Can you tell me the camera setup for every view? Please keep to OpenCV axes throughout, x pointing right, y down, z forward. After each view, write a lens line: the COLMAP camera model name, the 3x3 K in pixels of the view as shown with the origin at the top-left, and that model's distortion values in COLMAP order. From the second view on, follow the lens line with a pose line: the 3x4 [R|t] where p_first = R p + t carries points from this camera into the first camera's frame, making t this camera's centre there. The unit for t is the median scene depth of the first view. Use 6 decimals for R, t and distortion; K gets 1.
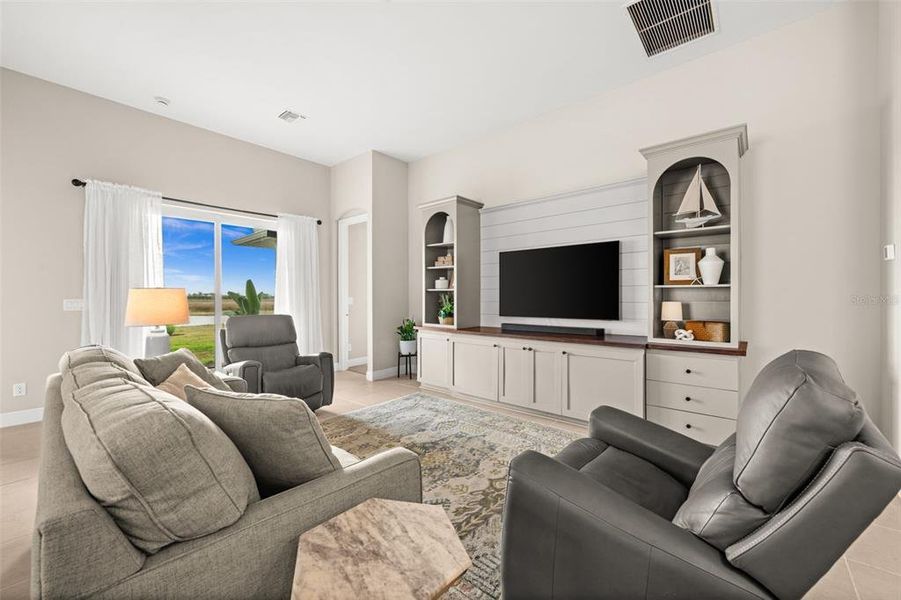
lens RADIAL K [[362.6, 0, 450.5], [0, 362.6, 300.0], [0, 0, 1]] dist [-0.000645, -0.000138]
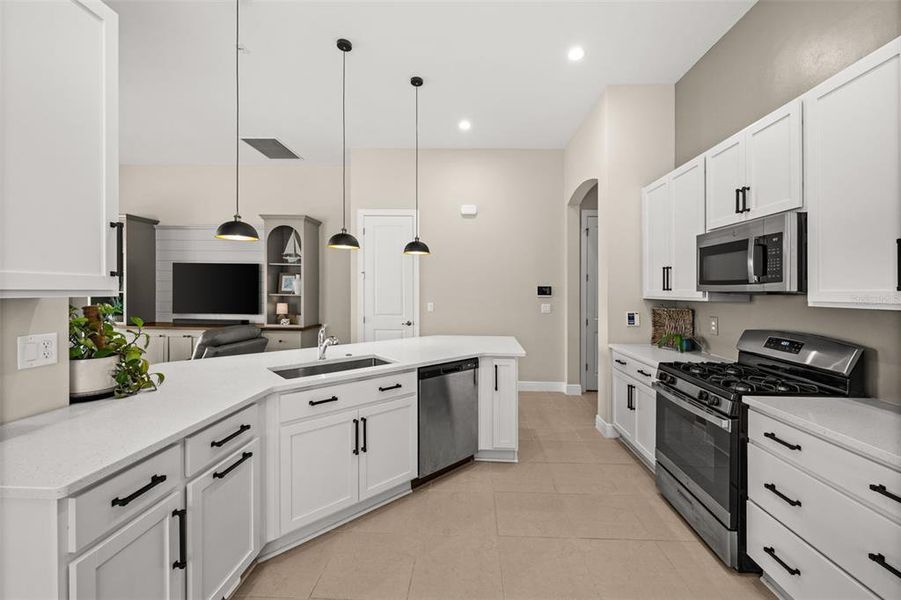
lens RADIAL K [[389.3, 0, 488.4], [0, 389.3, 296.5], [0, 0, 1]] dist [-0.001144, -0.000249]
pose [[0.781850, -0.002817, 0.623460, 0.157237], [-0.009510, 0.999820, 0.016444, -0.049273], [-0.623394, -0.018786, 0.781682, -0.792679]]
